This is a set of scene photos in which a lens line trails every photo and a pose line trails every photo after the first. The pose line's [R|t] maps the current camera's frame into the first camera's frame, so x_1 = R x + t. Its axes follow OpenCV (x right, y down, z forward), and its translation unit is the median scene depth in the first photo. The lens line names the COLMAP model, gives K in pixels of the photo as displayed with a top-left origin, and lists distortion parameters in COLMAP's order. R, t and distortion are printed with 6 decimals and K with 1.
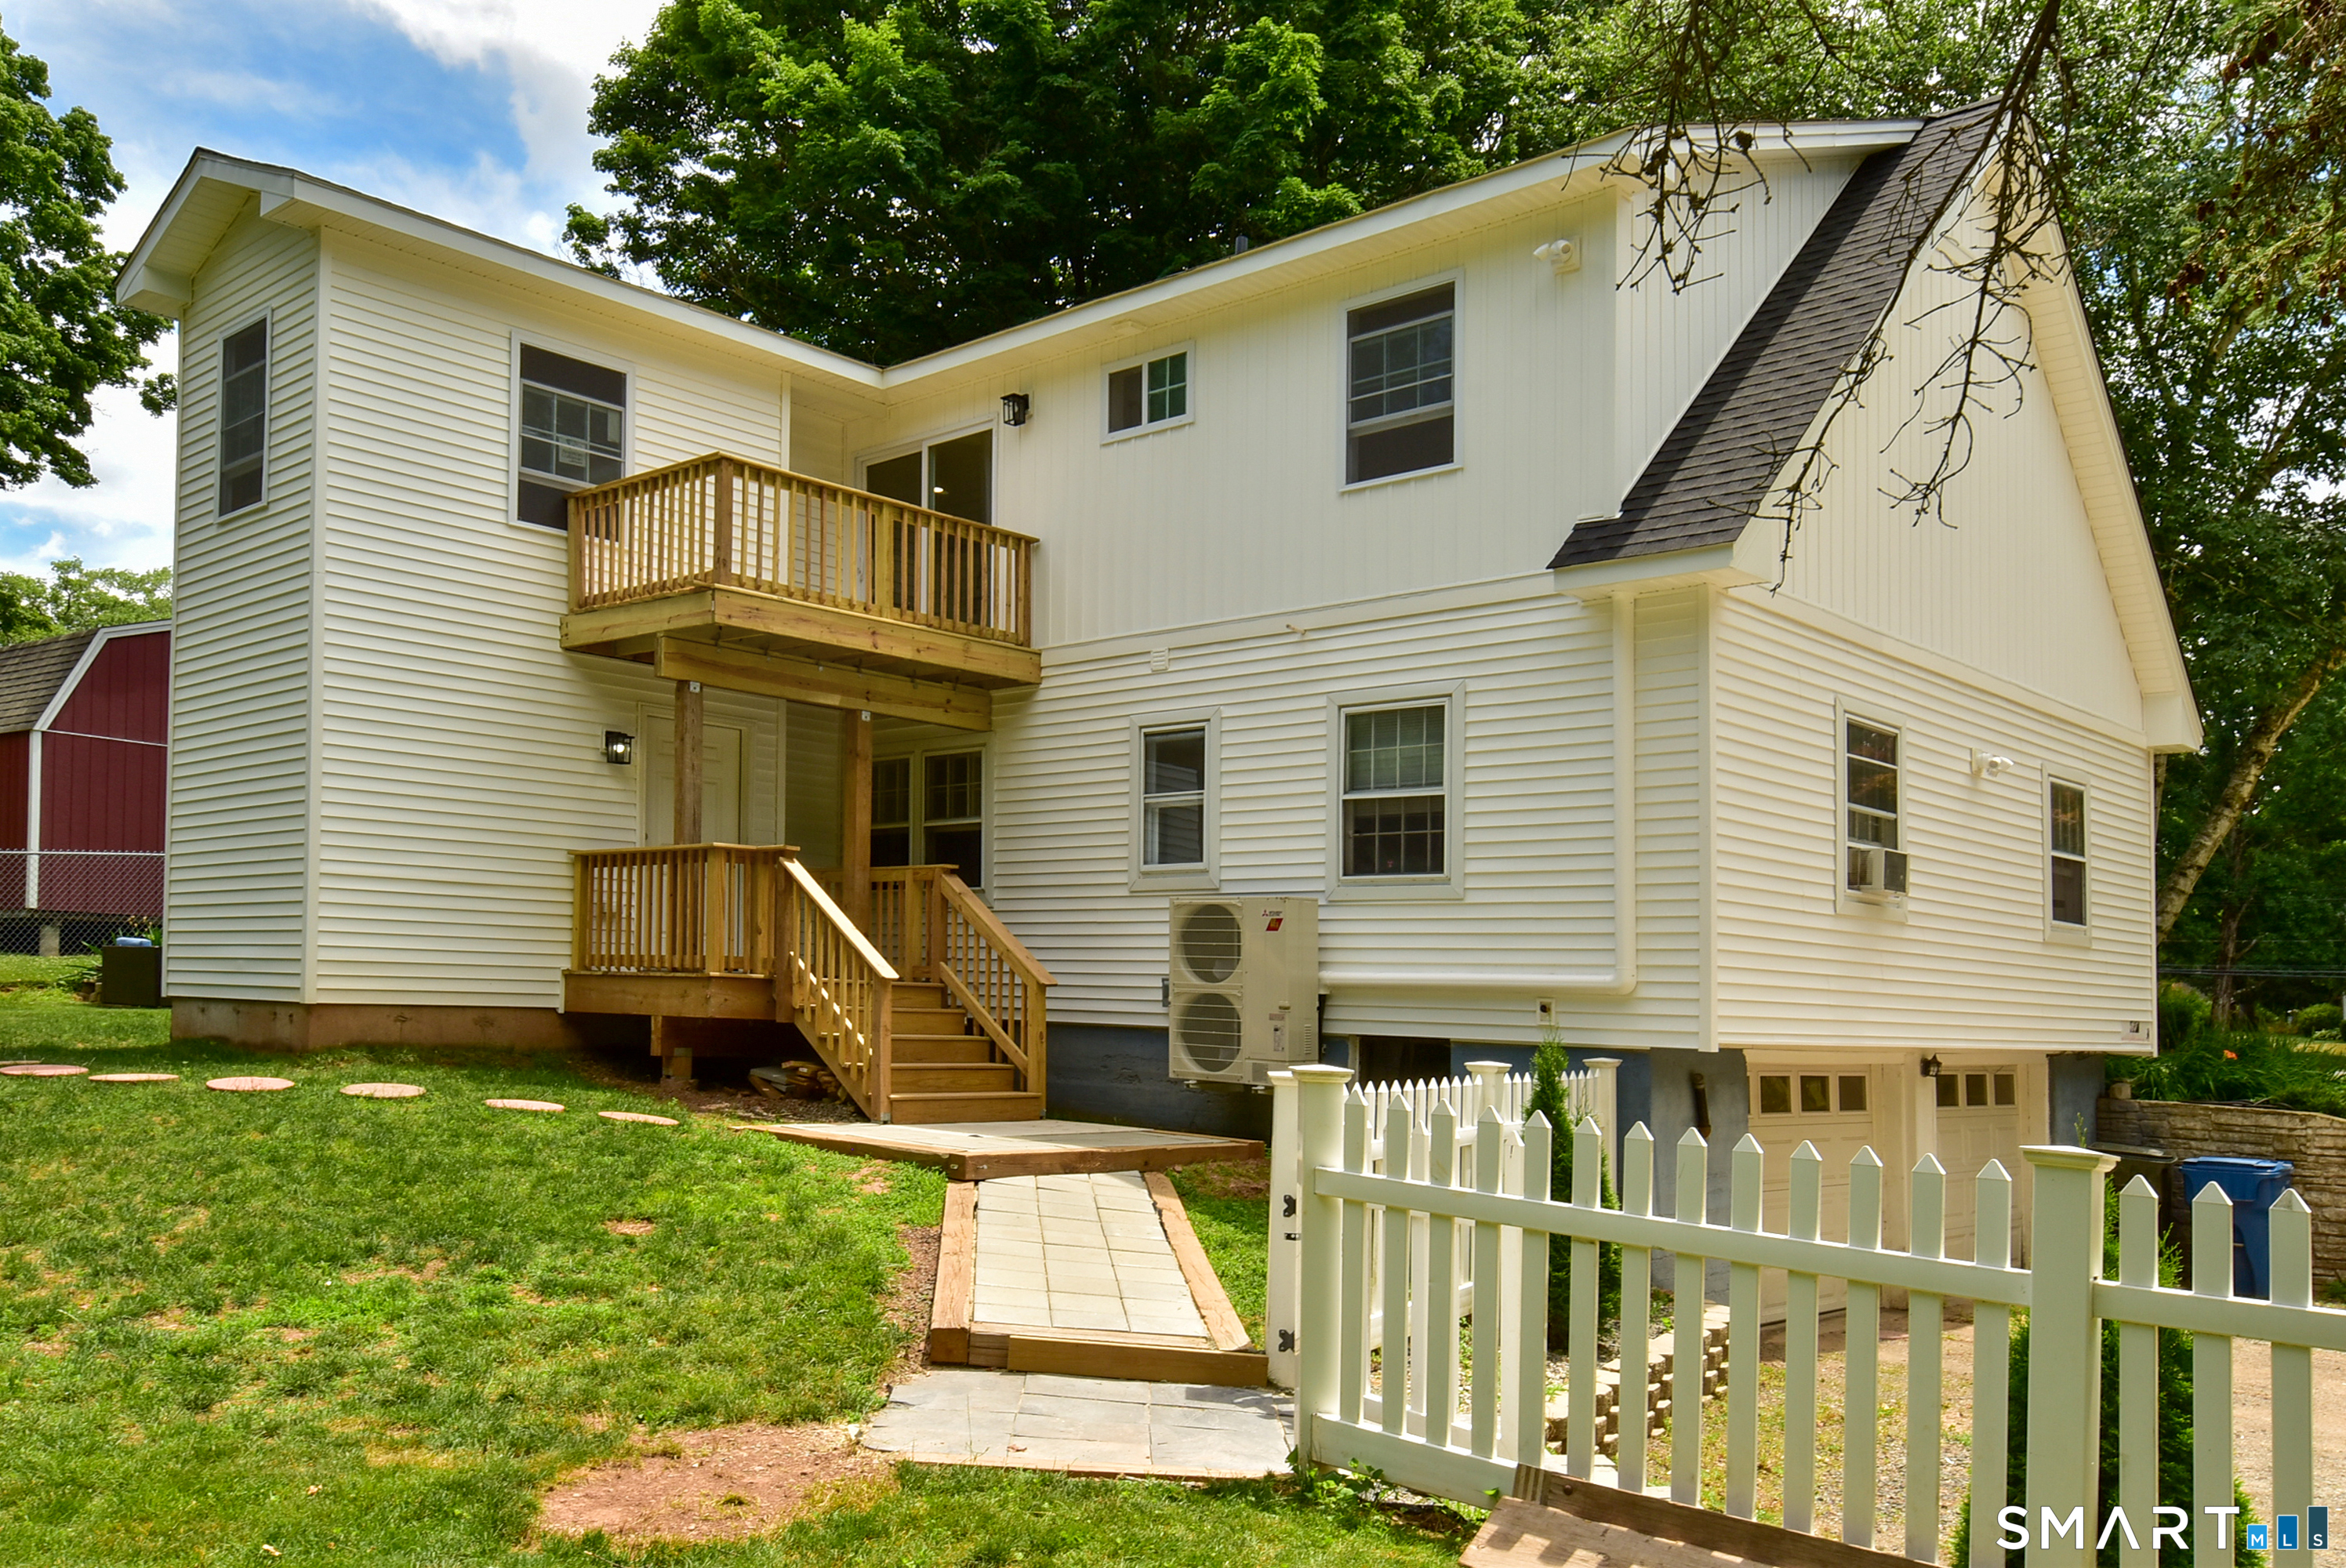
lens RADIAL K [[1886.5, 0, 1173.0], [0, 1886.5, 784.0], [0, 0, 1]] dist [0.001219, -0.000030]
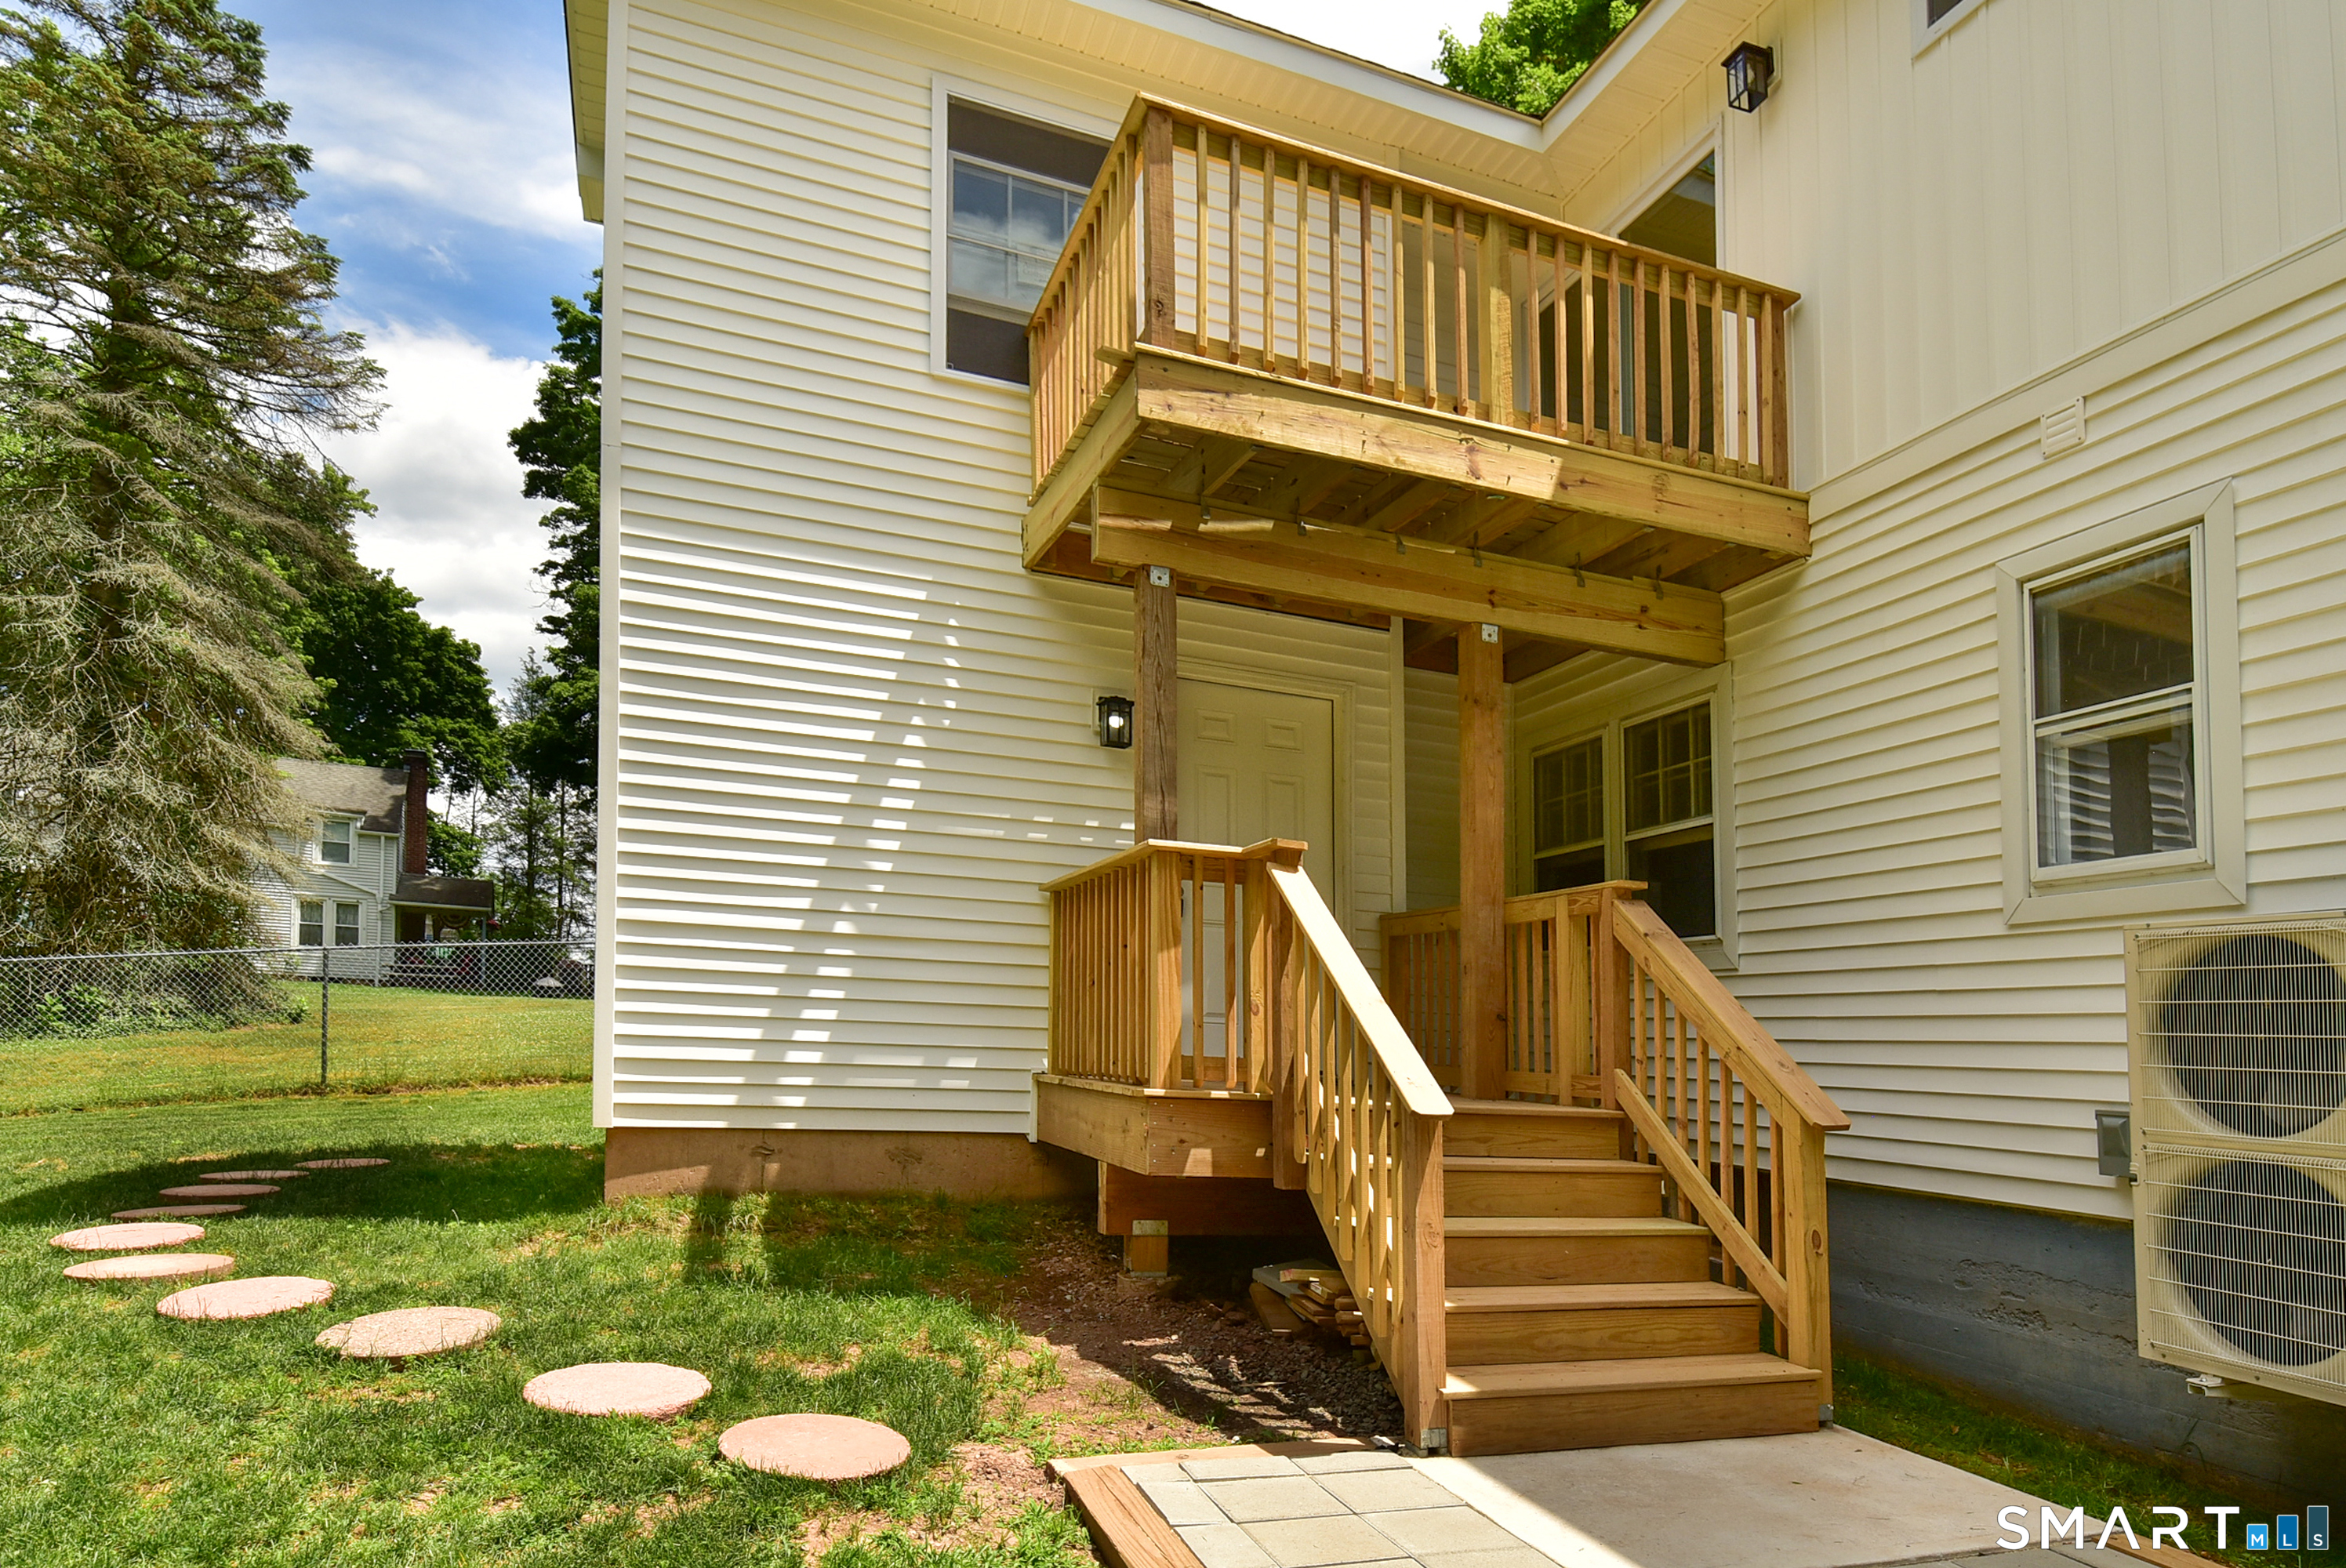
lens RADIAL K [[2061.7, 0, 1171.8], [0, 2061.7, 852.8], [0, 0, 1]] dist [0.053717, -0.123518]
pose [[0.925074, -0.031664, -0.378466, -0.017965], [0.031098, 0.999487, -0.007609, 0.032846], [0.378513, -0.004730, 0.925584, 0.395678]]
